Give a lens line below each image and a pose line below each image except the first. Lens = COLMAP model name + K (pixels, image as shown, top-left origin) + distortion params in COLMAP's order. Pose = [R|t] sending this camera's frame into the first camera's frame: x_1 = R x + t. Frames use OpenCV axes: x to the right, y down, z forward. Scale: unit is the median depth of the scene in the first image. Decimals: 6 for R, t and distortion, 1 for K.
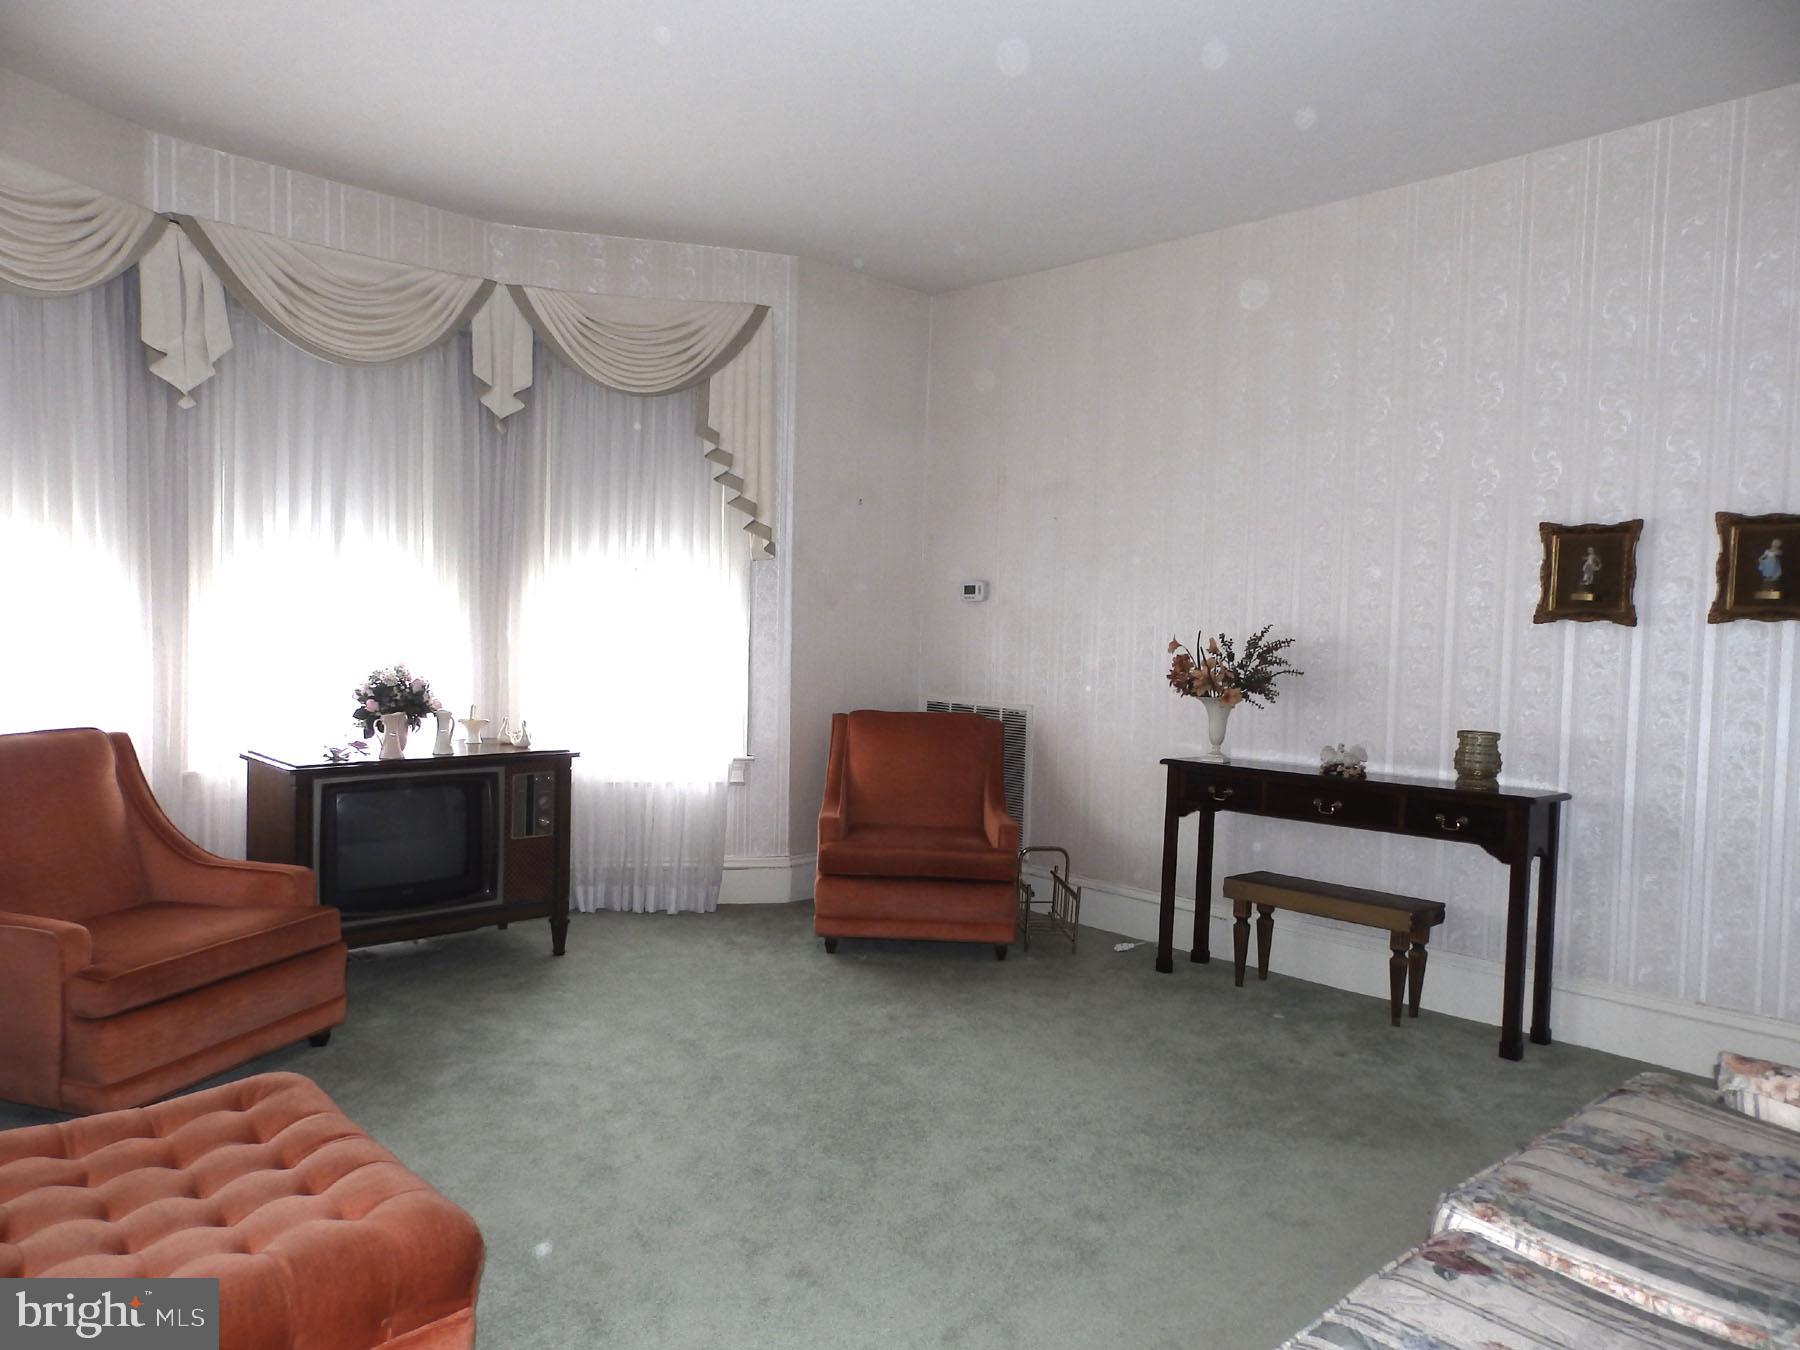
lens RADIAL K [[1156.1, 0, 900.0], [0, 1156.1, 675.0], [0, 0, 1]] dist [0.003003, 0.001139]
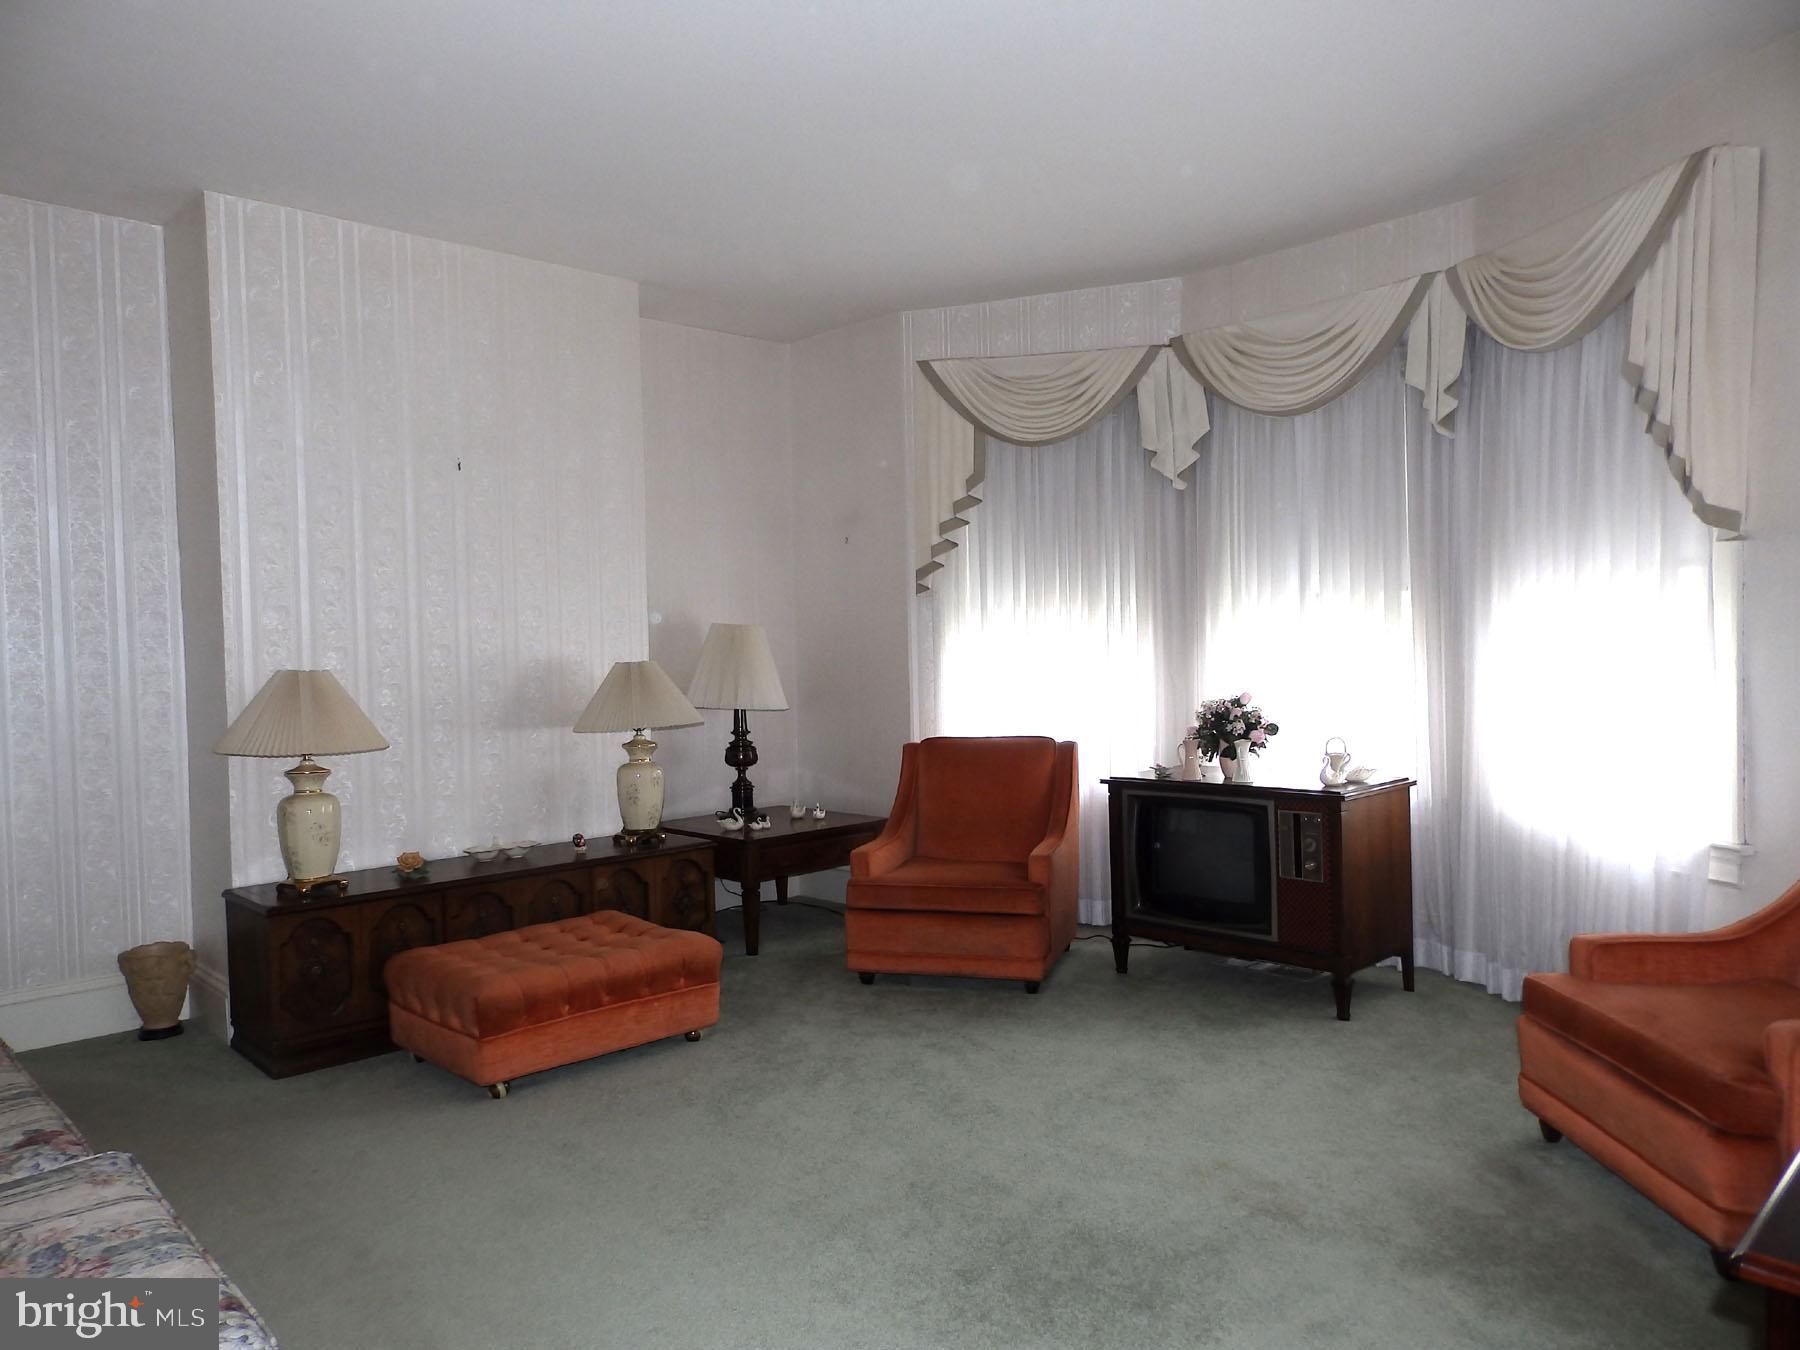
lens RADIAL K [[1170.3, 0, 900.0], [0, 1170.3, 675.0], [0, 0, 1]] dist [0.019846, -0.000340]
pose [[0.063754, -0.003646, -0.997959, 0.635842], [-0.013858, 0.999894, -0.004538, -0.019155], [0.997869, 0.014119, 0.063697, 0.623611]]
